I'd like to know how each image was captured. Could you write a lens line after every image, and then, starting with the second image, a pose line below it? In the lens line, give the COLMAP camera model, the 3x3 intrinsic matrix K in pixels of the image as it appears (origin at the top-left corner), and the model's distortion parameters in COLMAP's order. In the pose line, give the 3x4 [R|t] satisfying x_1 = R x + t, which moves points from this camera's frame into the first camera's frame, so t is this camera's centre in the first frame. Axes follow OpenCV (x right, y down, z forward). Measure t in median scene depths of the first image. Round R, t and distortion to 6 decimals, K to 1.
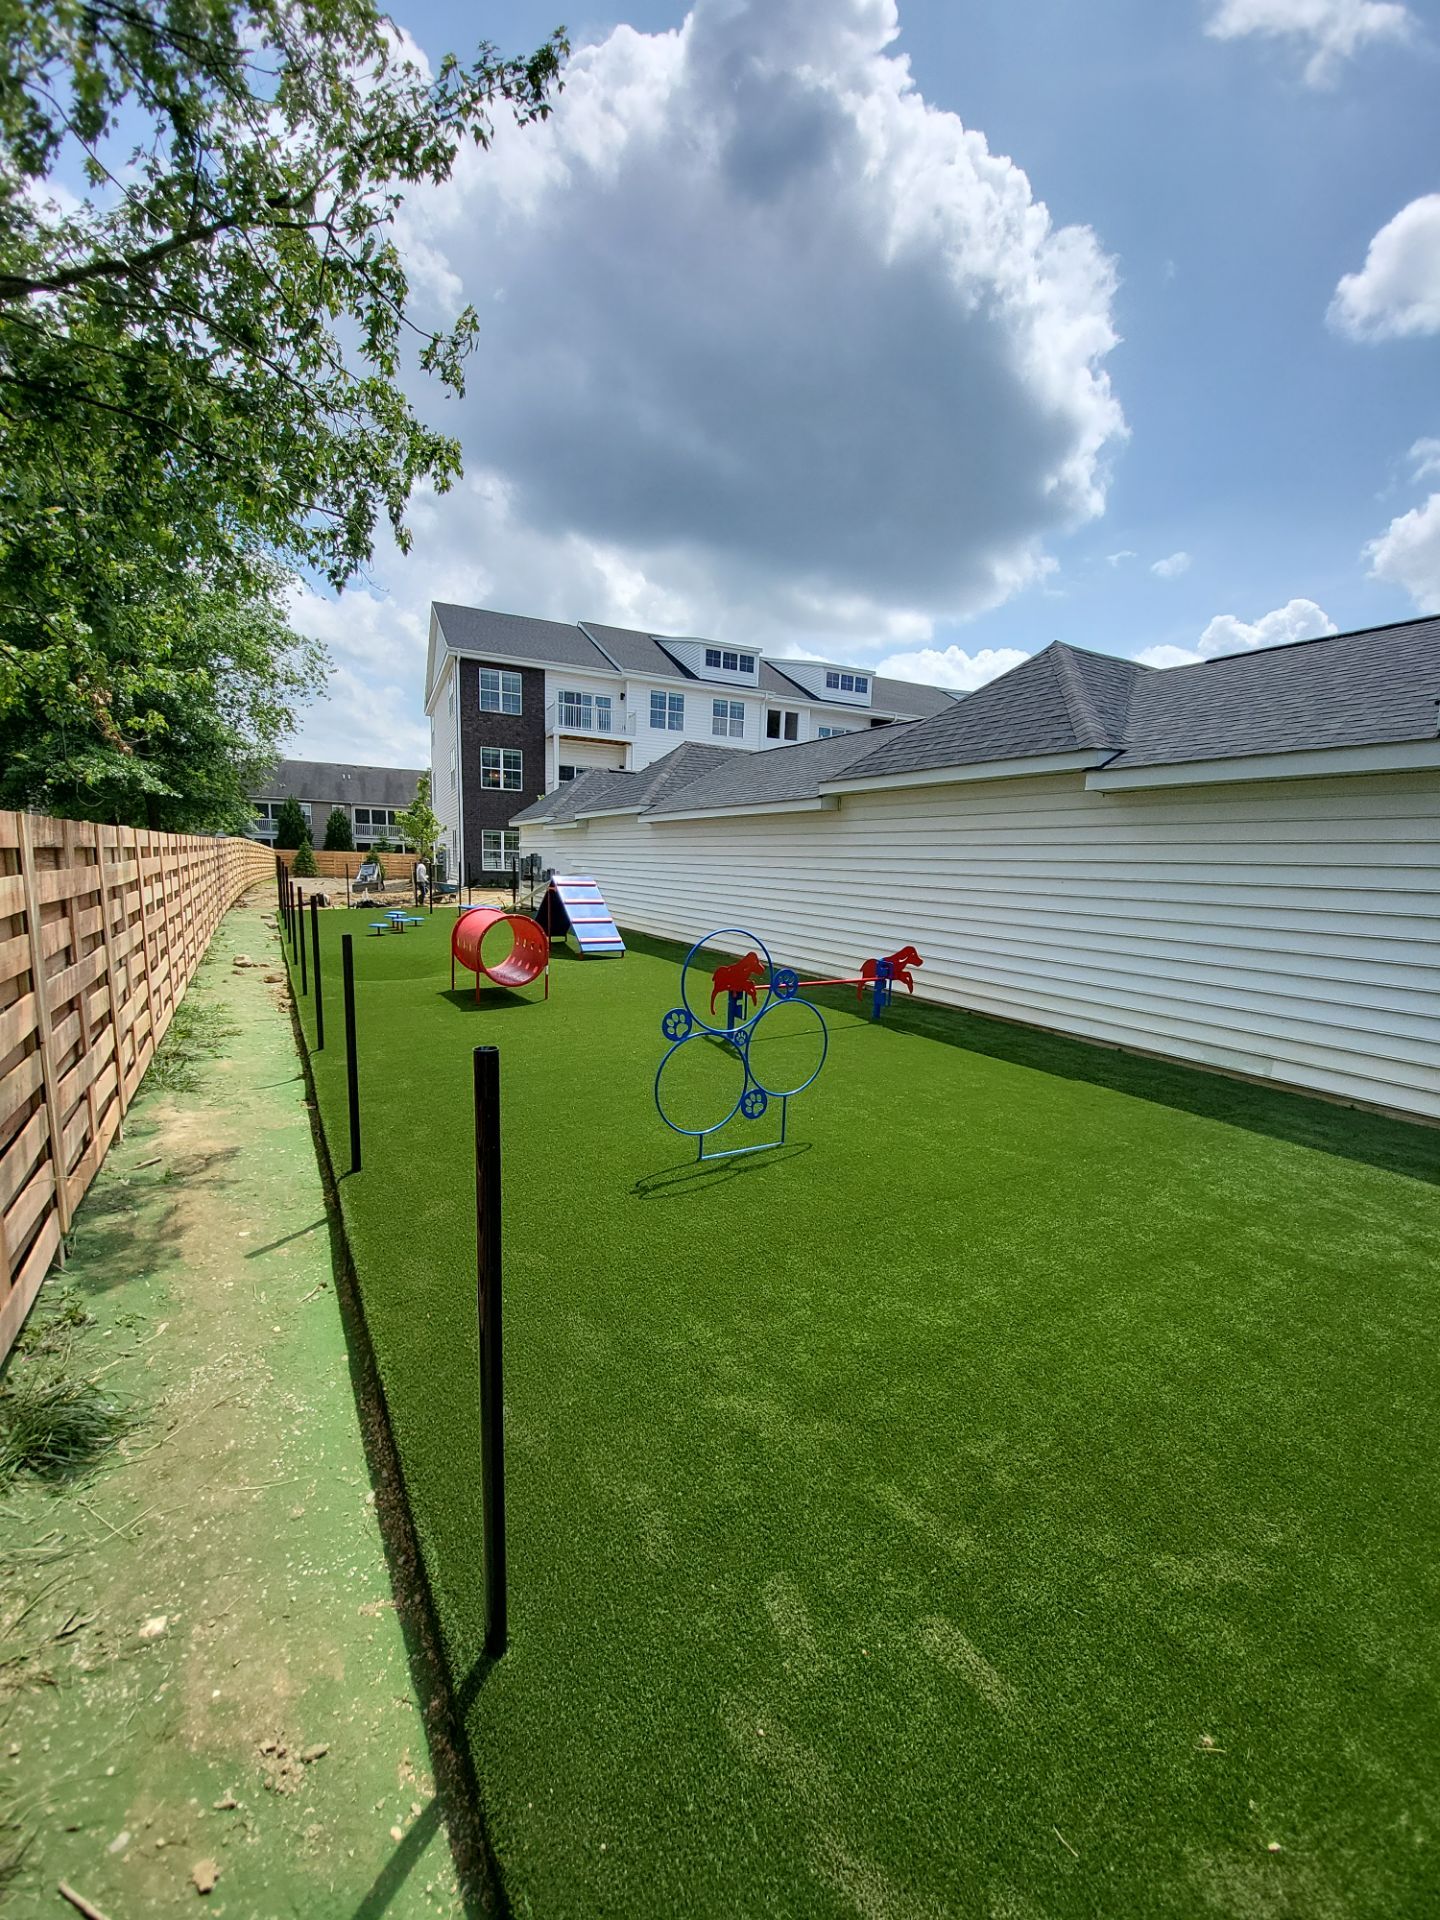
lens RADIAL K [[741.1, 0, 708.8], [0, 741.1, 964.0], [0, 0, 1]] dist [-0.014738, -0.006954]
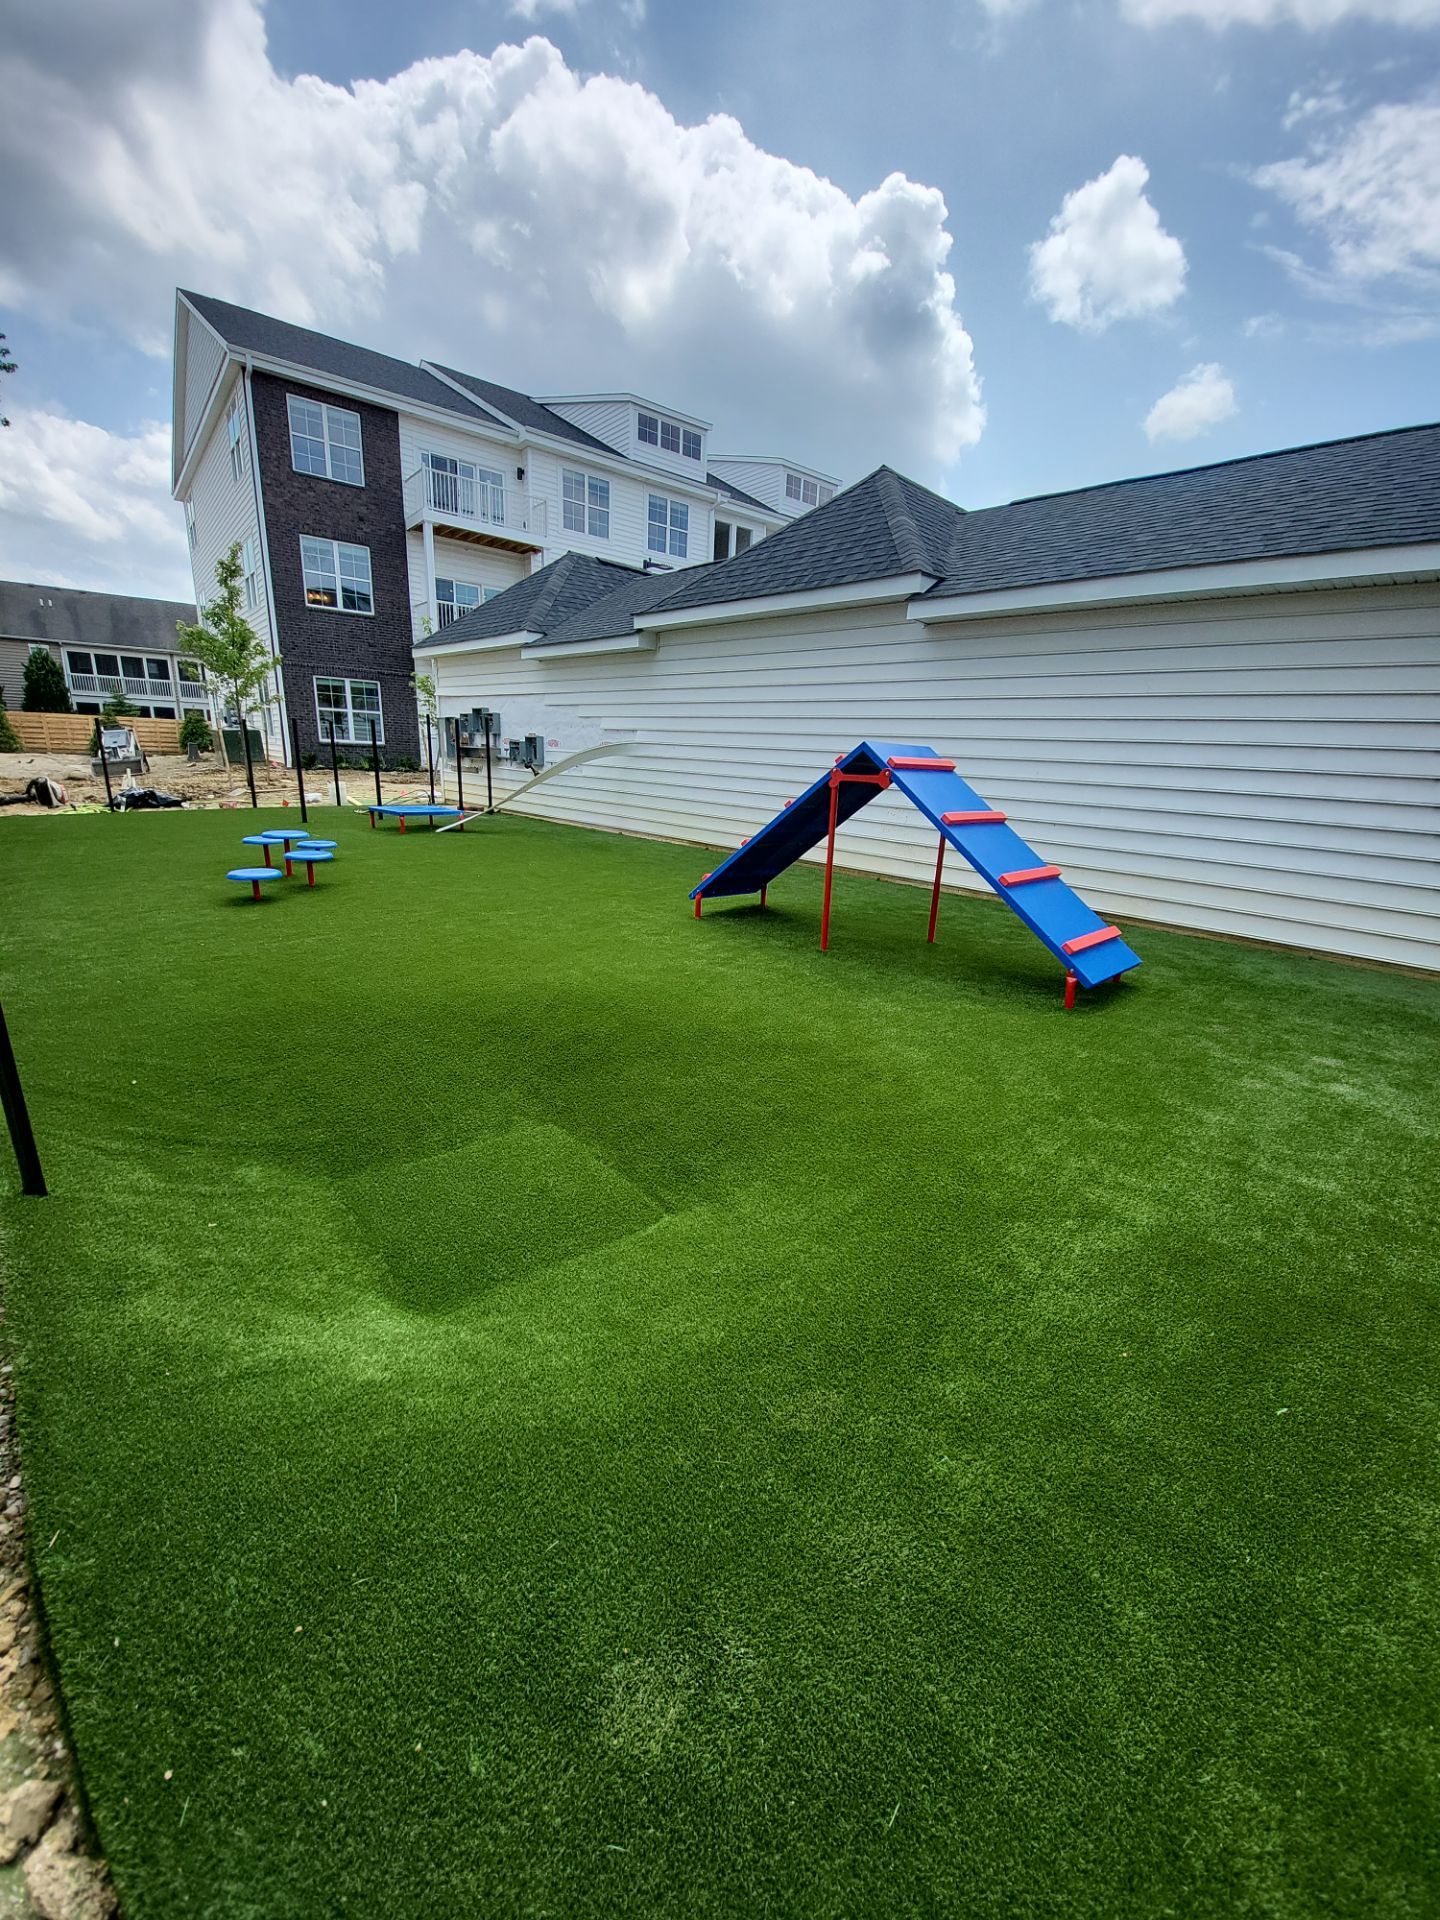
lens RADIAL K [[741.1, 0, 713.2], [0, 741.1, 972.8], [0, 0, 1]] dist [-0.014738, -0.006954]
pose [[0.966143, -0.061066, 0.250675, -0.138671], [0.019068, 0.985830, 0.166660, -0.026184], [-0.257300, -0.156238, 0.953618, 0.250786]]
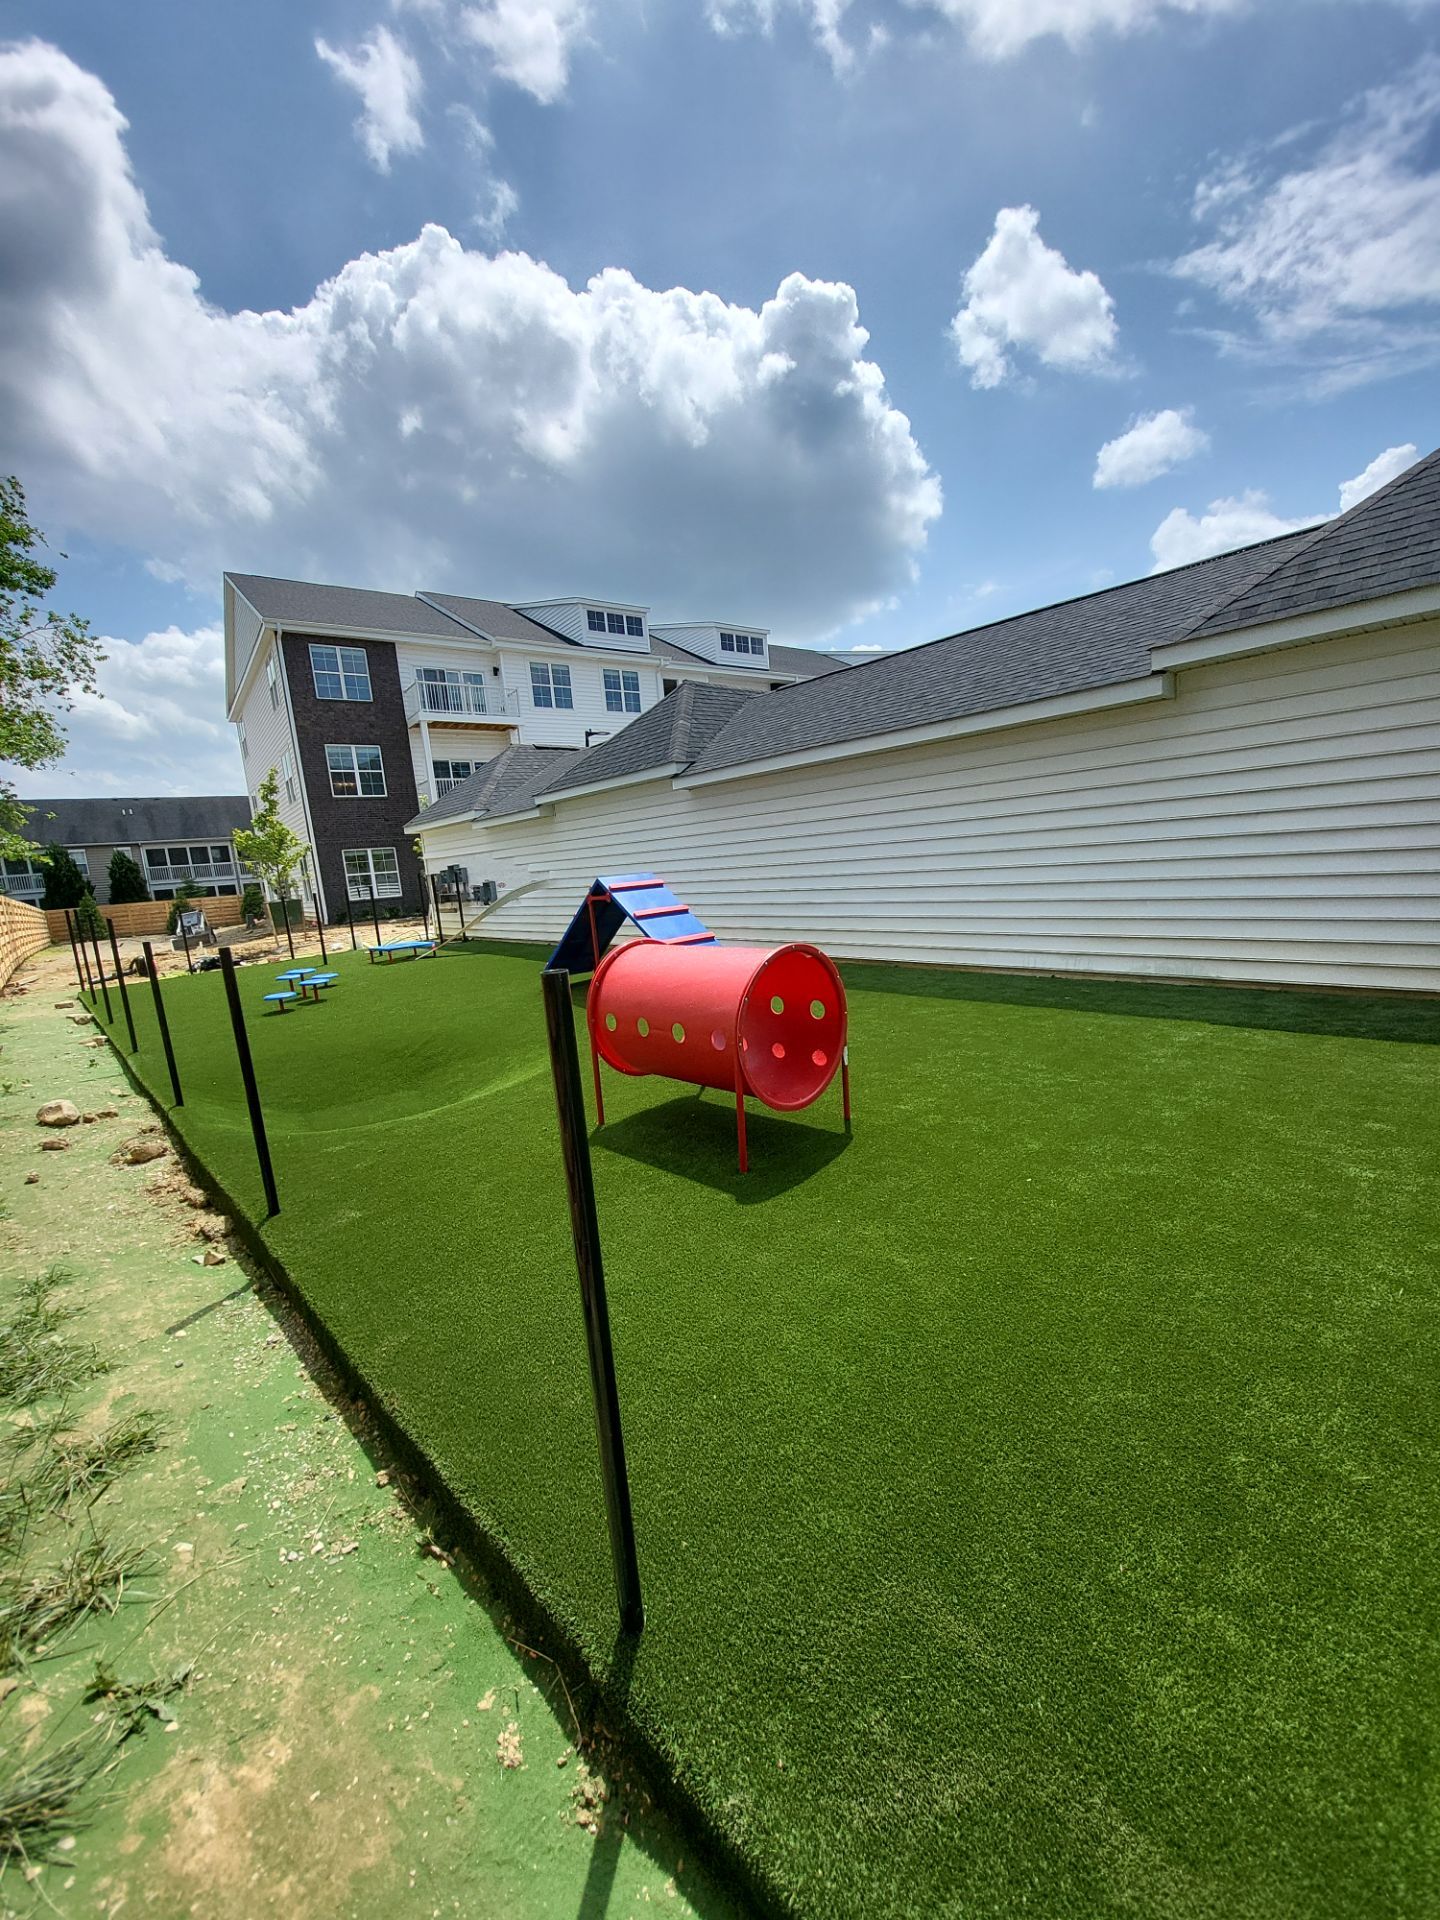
lens RADIAL K [[741.1, 0, 710.2], [0, 741.1, 977.3], [0, 0, 1]] dist [-0.014738, -0.006954]
pose [[0.968922, -0.144434, 0.200821, -0.097097], [0.140677, 0.989508, 0.032930, -0.016694], [-0.203470, -0.003655, 0.979074, 0.139204]]
